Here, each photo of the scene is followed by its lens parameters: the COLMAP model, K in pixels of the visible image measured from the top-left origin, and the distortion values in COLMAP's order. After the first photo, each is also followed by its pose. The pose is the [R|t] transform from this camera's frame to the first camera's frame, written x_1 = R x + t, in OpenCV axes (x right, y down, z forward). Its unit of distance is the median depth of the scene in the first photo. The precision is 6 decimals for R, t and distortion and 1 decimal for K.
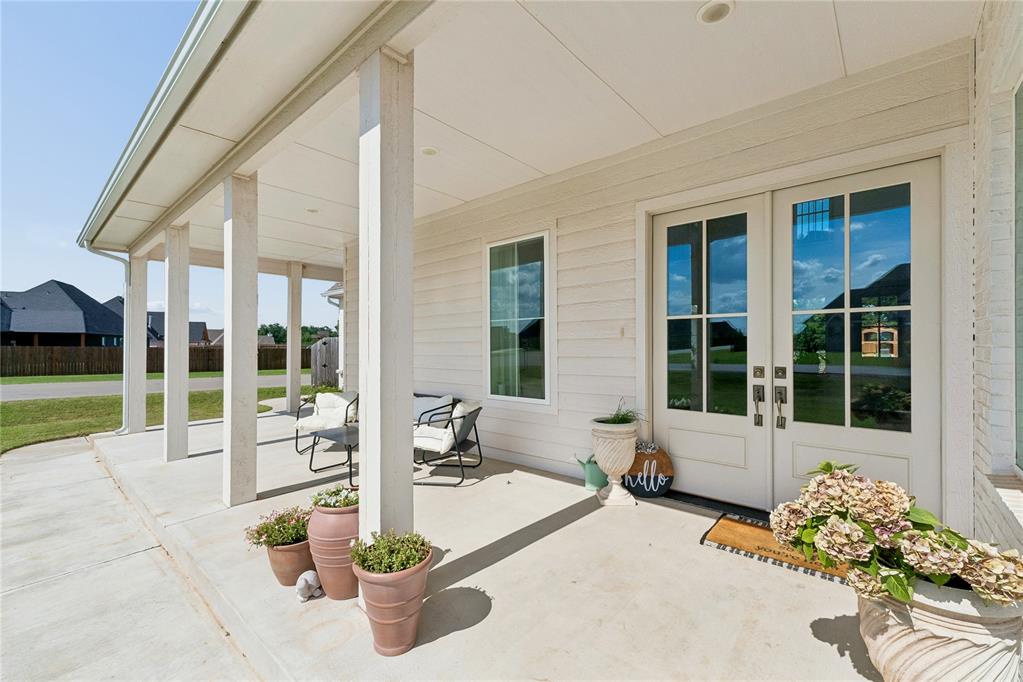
lens RADIAL K [[427.0, 0, 511.5], [0, 427.0, 341.0], [0, 0, 1]] dist [0.004517, -0.000609]
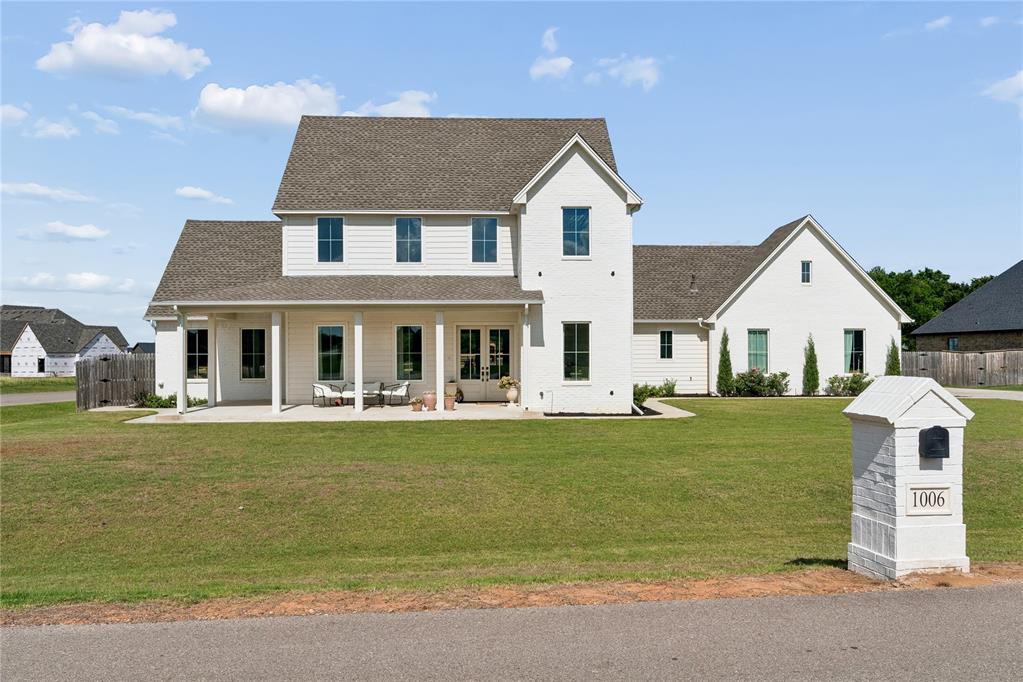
lens RADIAL K [[768.0, 0, 511.5], [0, 768.0, 341.0], [0, 0, 1]] dist [-0.001473, -0.002351]
pose [[0.715948, 0.012834, 0.698036, -4.033673], [-0.005712, 0.999905, -0.012526, -0.093015], [-0.698131, 0.004980, 0.715953, -4.130679]]
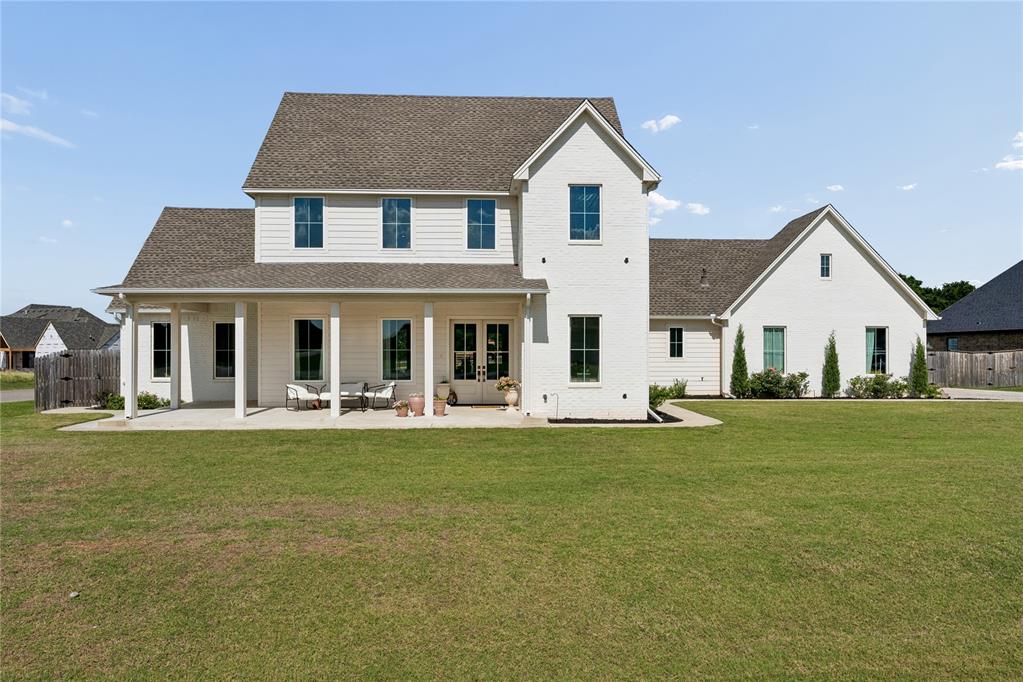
lens RADIAL K [[686.1, 0, 511.5], [0, 686.1, 341.0], [0, 0, 1]] dist [-0.000789, 0.001031]
pose [[0.715643, 0.016108, 0.698281, -3.116076], [-0.010007, 0.999868, -0.012809, -0.077048], [-0.698395, 0.002179, 0.715709, -3.193440]]
